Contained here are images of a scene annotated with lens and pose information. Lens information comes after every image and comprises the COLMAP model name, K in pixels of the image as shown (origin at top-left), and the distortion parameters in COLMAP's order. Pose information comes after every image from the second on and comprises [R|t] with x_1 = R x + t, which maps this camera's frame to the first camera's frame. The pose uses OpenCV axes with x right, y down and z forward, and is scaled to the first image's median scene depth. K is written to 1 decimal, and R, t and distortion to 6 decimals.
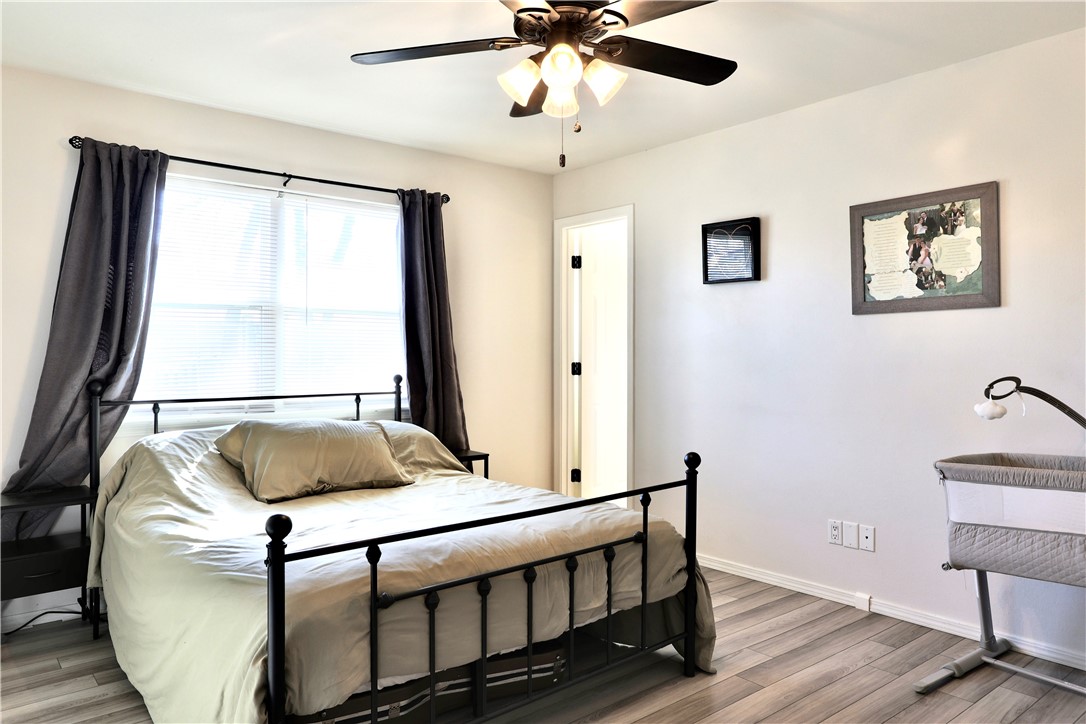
lens RADIAL K [[726.8, 0, 537.9], [0, 726.8, 352.9], [0, 0, 1]] dist [-0.022958, -0.000522]
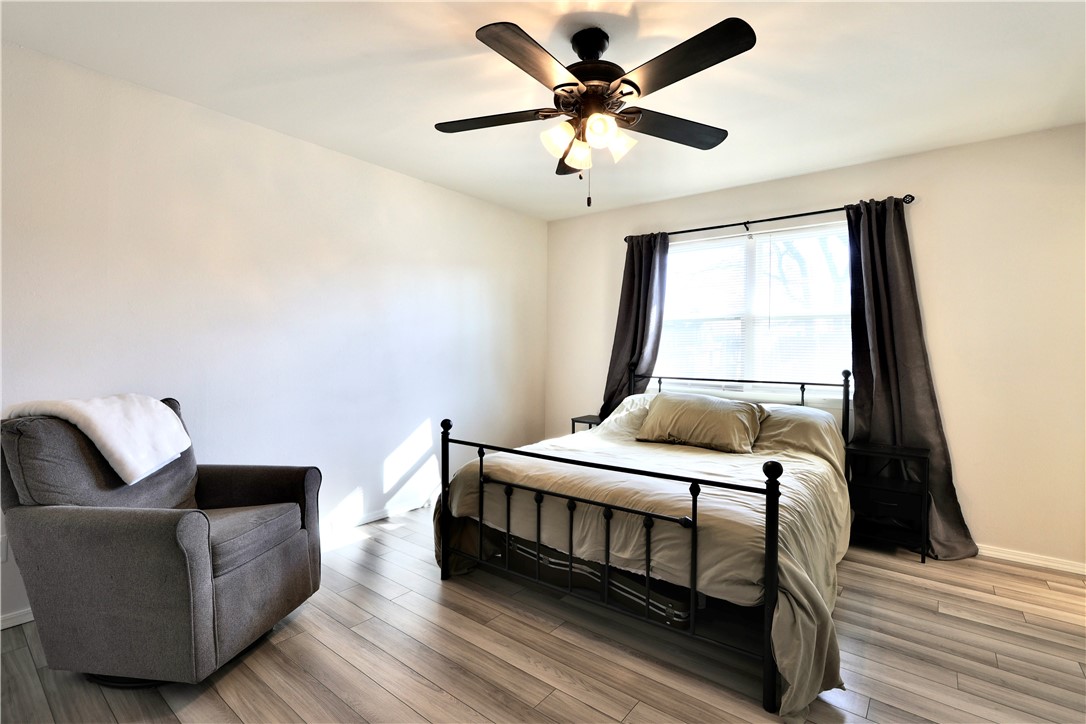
lens RADIAL K [[494.6, 0, 537.1], [0, 494.6, 357.3], [0, 0, 1]] dist [-0.006120, 0.001512]
pose [[0.222374, 0.019072, -0.974775, 0.589633], [-0.009100, 0.999806, 0.017486, 0.001128], [0.974919, 0.004982, 0.222505, 0.467616]]
